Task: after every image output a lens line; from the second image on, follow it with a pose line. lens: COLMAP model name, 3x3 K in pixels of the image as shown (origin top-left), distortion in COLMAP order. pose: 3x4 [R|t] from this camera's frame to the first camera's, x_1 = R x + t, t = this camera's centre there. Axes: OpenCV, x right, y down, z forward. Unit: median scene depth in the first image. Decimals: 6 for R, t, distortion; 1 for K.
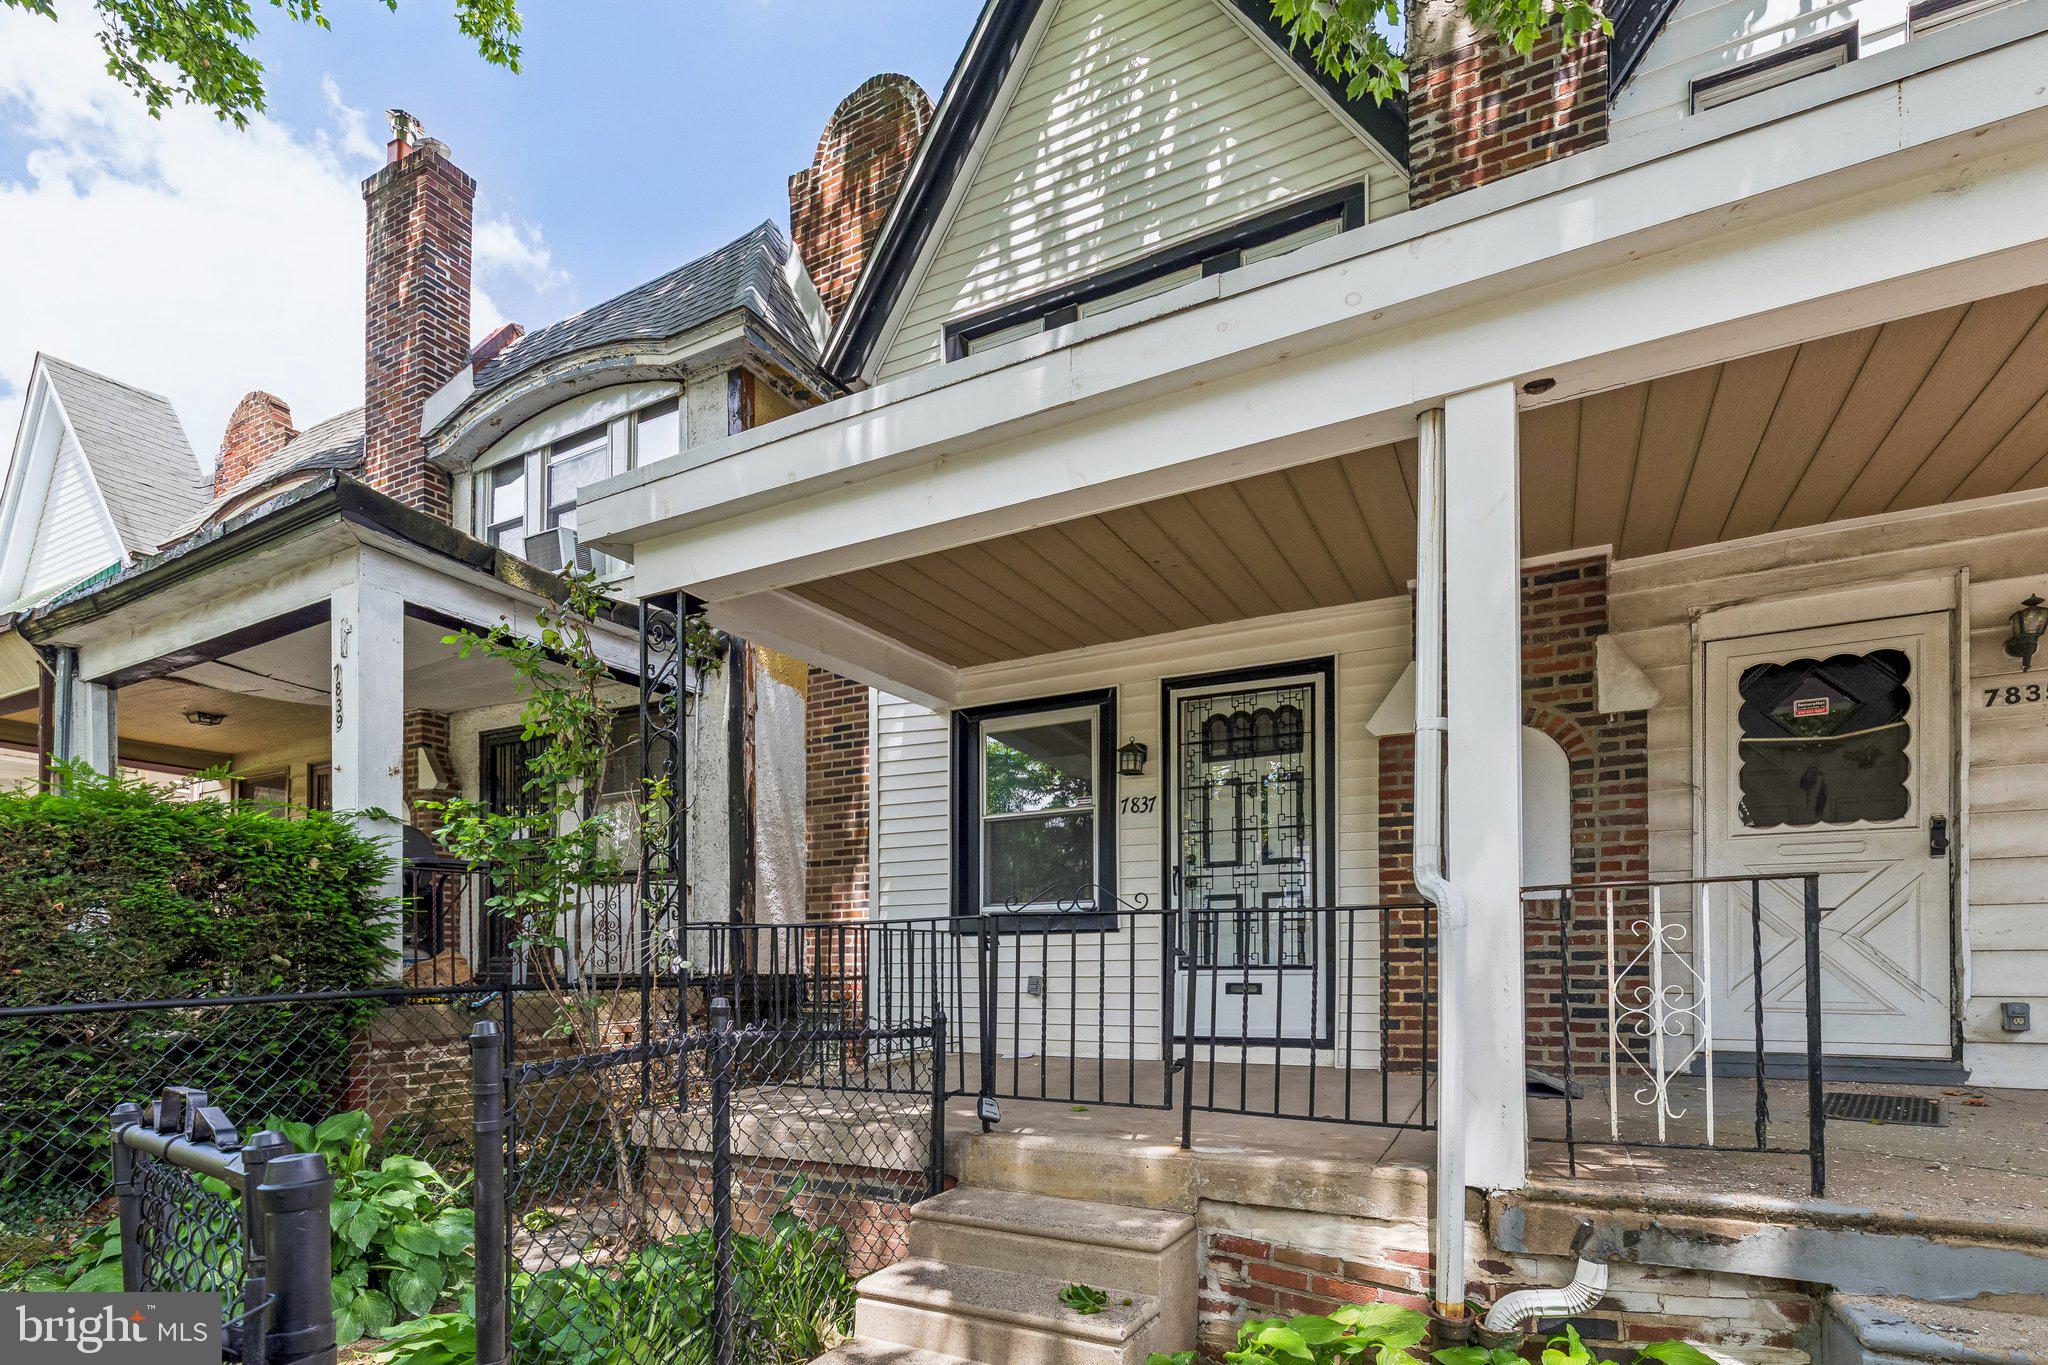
lens RADIAL K [[914.2, 0, 1015.7], [0, 914.2, 667.0], [0, 0, 1]] dist [0.003189, 0.000480]
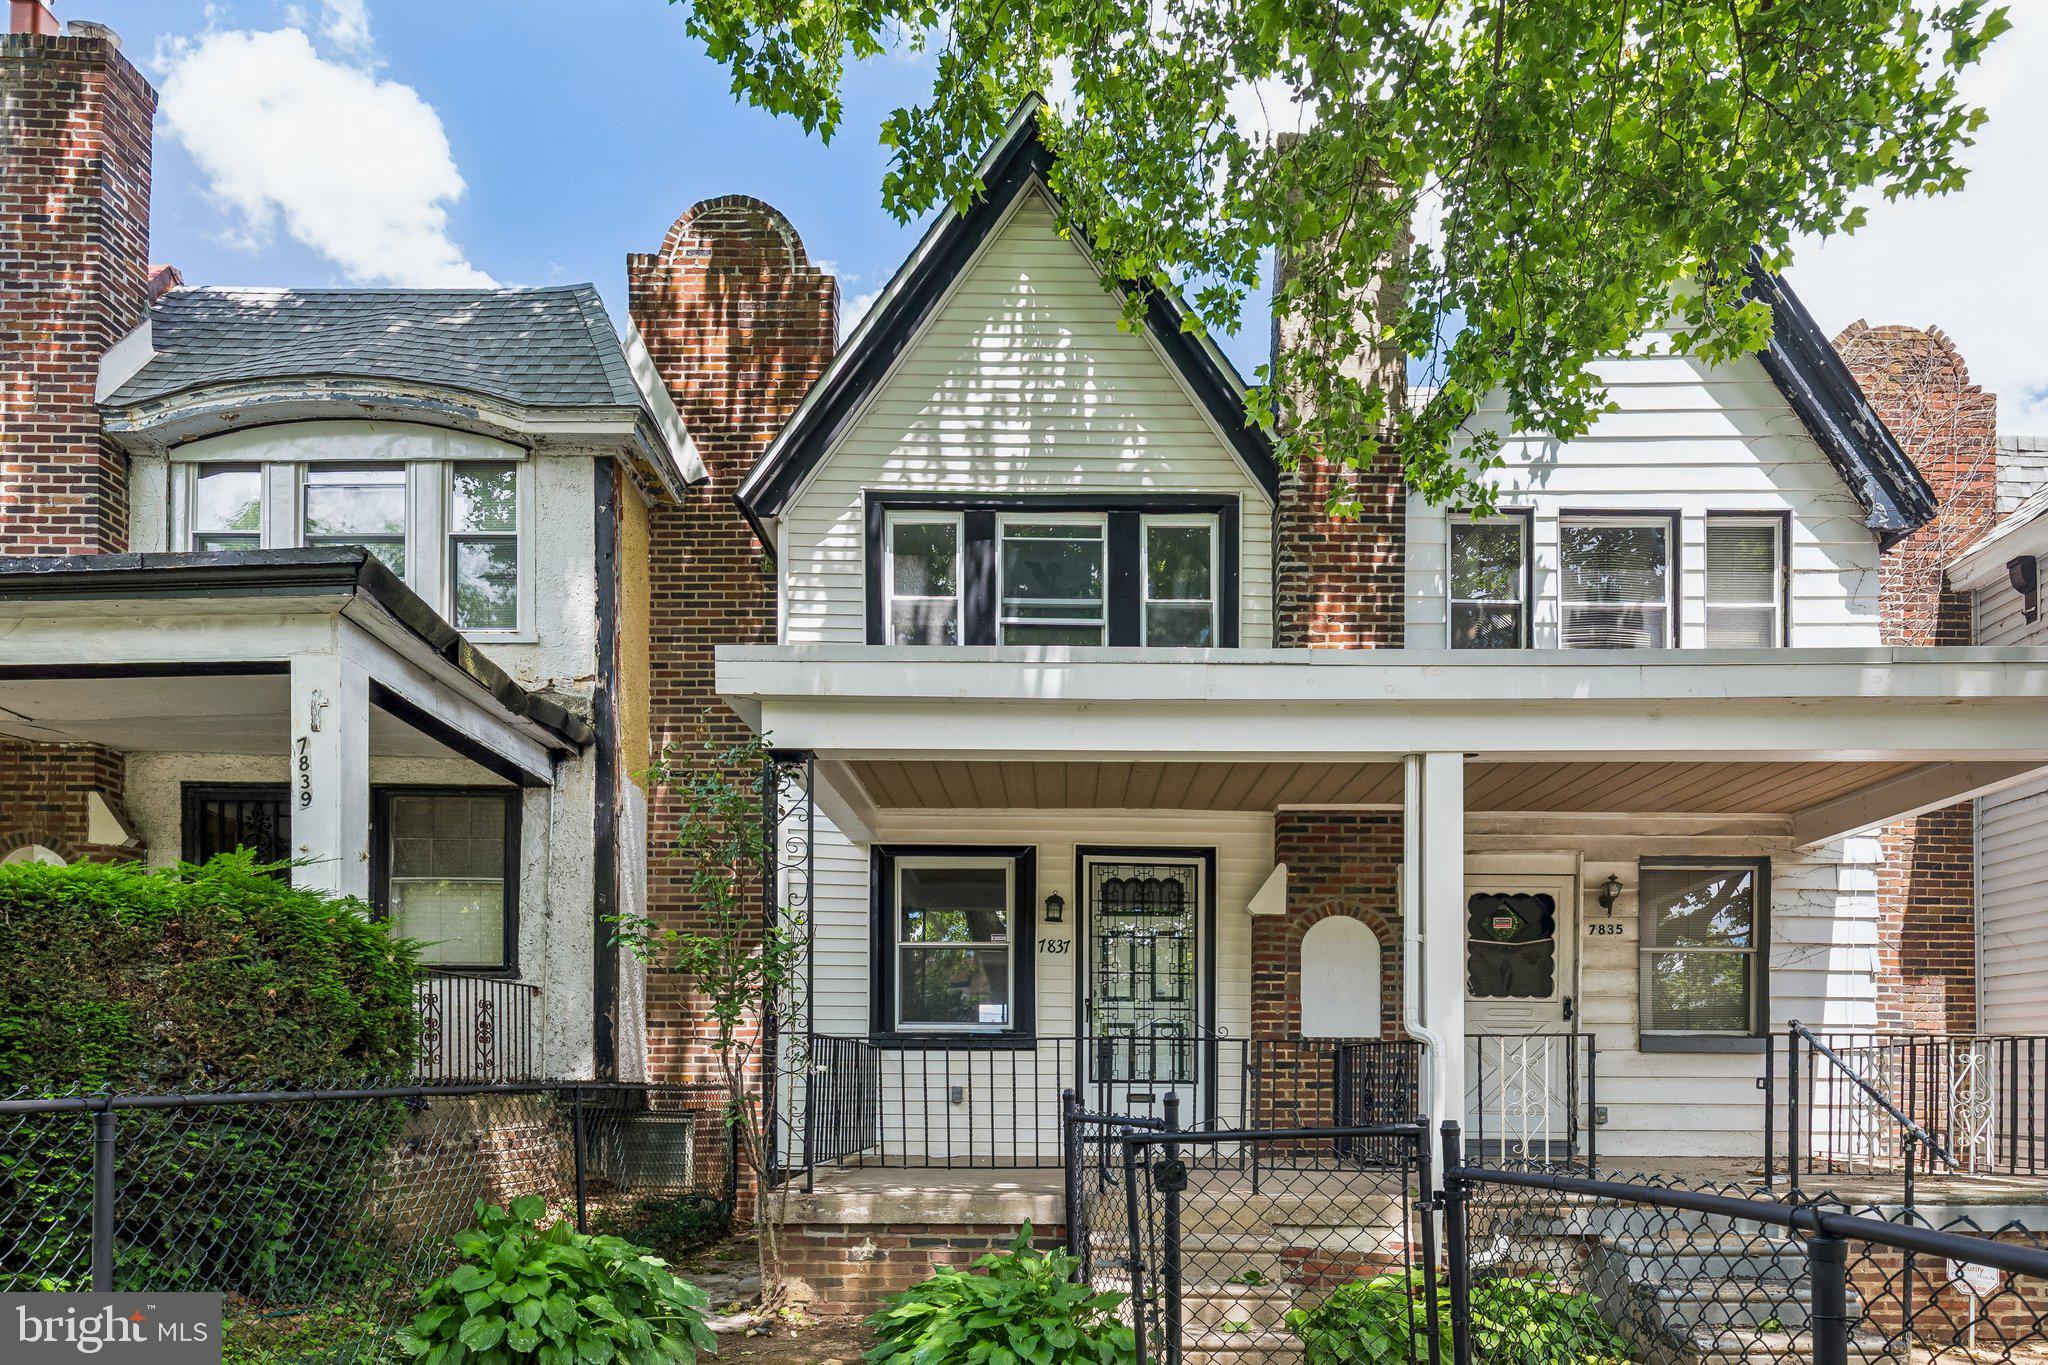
lens RADIAL K [[919.7, 0, 1024.0], [0, 919.7, 682.5], [0, 0, 1]] dist [-0.001346, -0.000296]
pose [[0.923291, 0.169005, 0.344921, -0.386712], [-0.134202, 0.983343, -0.122585, -0.042672], [-0.359893, 0.066893, 0.930592, -0.173860]]
